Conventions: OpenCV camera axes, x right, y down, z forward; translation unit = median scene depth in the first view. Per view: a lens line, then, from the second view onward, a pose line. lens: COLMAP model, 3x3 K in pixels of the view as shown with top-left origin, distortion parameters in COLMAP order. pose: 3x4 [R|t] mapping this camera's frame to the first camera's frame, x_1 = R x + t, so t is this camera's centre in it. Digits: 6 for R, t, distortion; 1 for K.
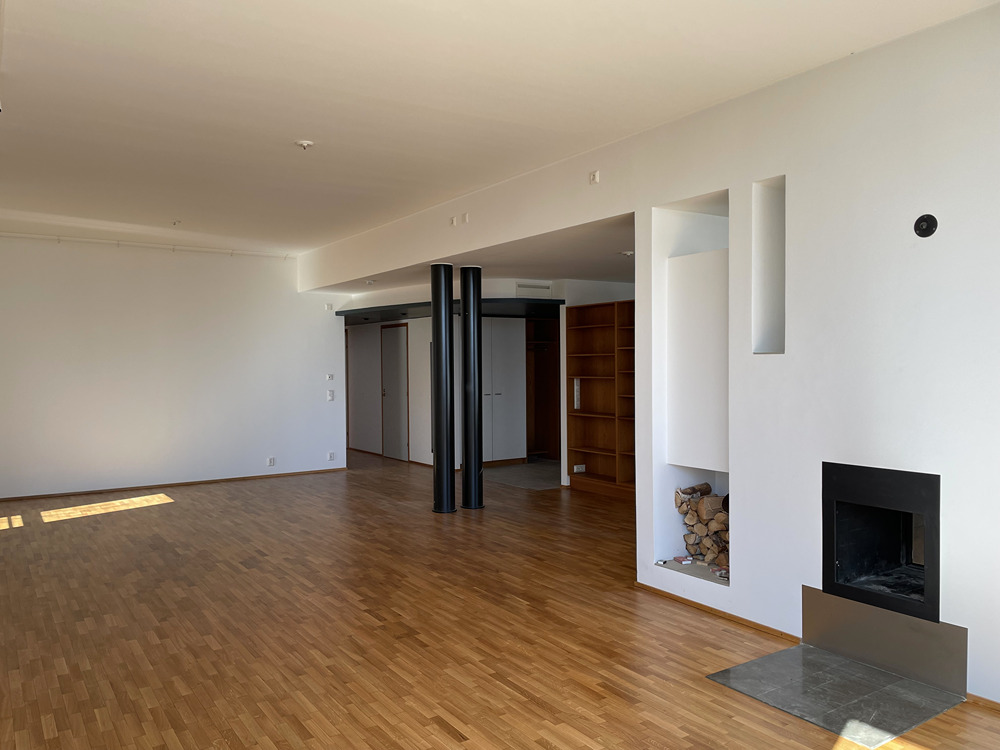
lens RADIAL K [[757.7, 0, 500.0], [0, 757.7, 375.0], [0, 0, 1]] dist [0.078108, -0.097717]
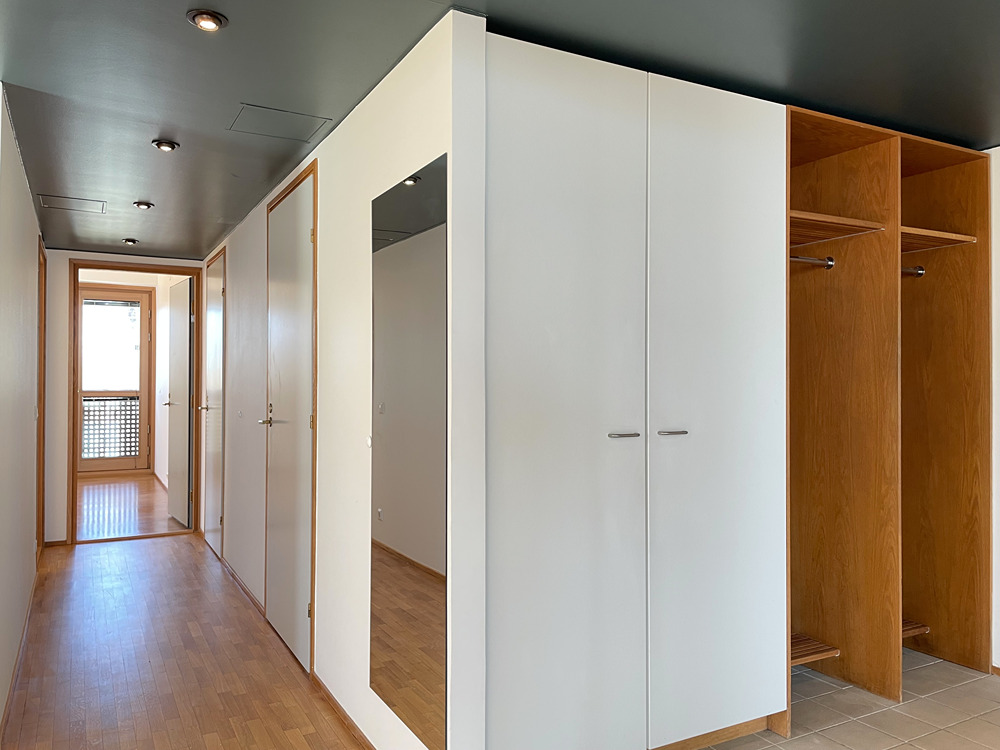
lens RADIAL K [[757.7, 0, 500.0], [0, 757.7, 375.0], [0, 0, 1]] dist [0.078108, -0.097717]
pose [[0.996305, 0.008036, -0.085511, -0.040875], [-0.009883, 0.999726, -0.021198, 0.017080], [0.085317, 0.021965, 0.996112, 0.932909]]
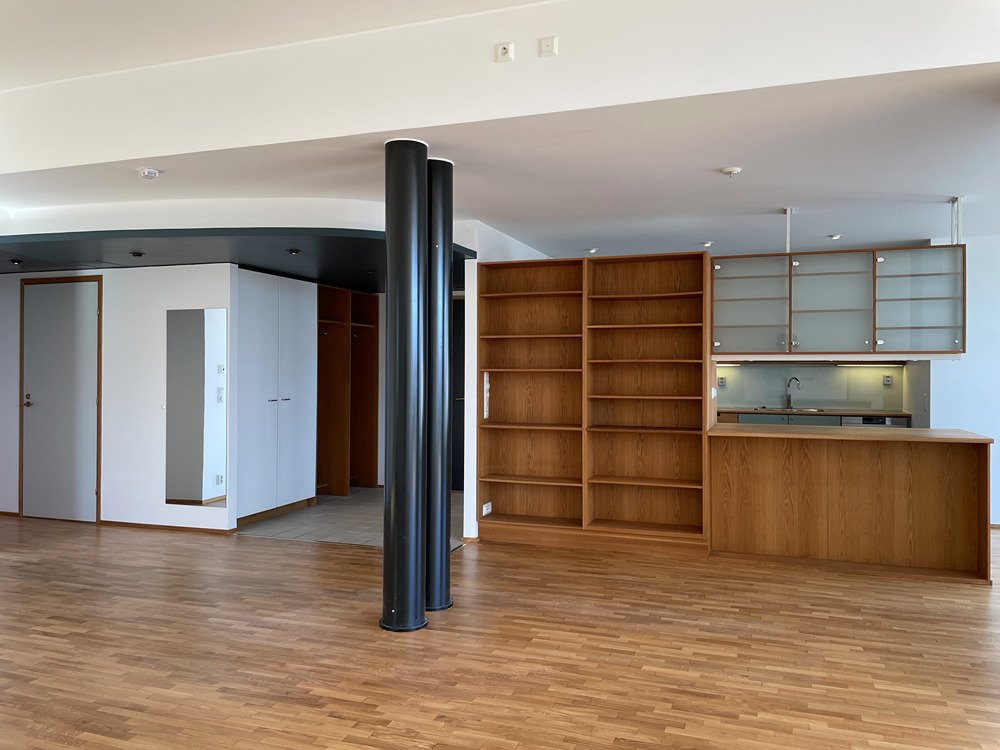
lens RADIAL K [[749.6, 0, 503.7], [0, 749.6, 361.3], [0, 0, 1]] dist [0.079946, -0.094439]
pose [[0.801082, 0.020072, 0.598218, -0.278942], [-0.001819, 0.999515, -0.031101, 0.015456], [-0.598552, 0.023826, 0.800729, 0.466661]]
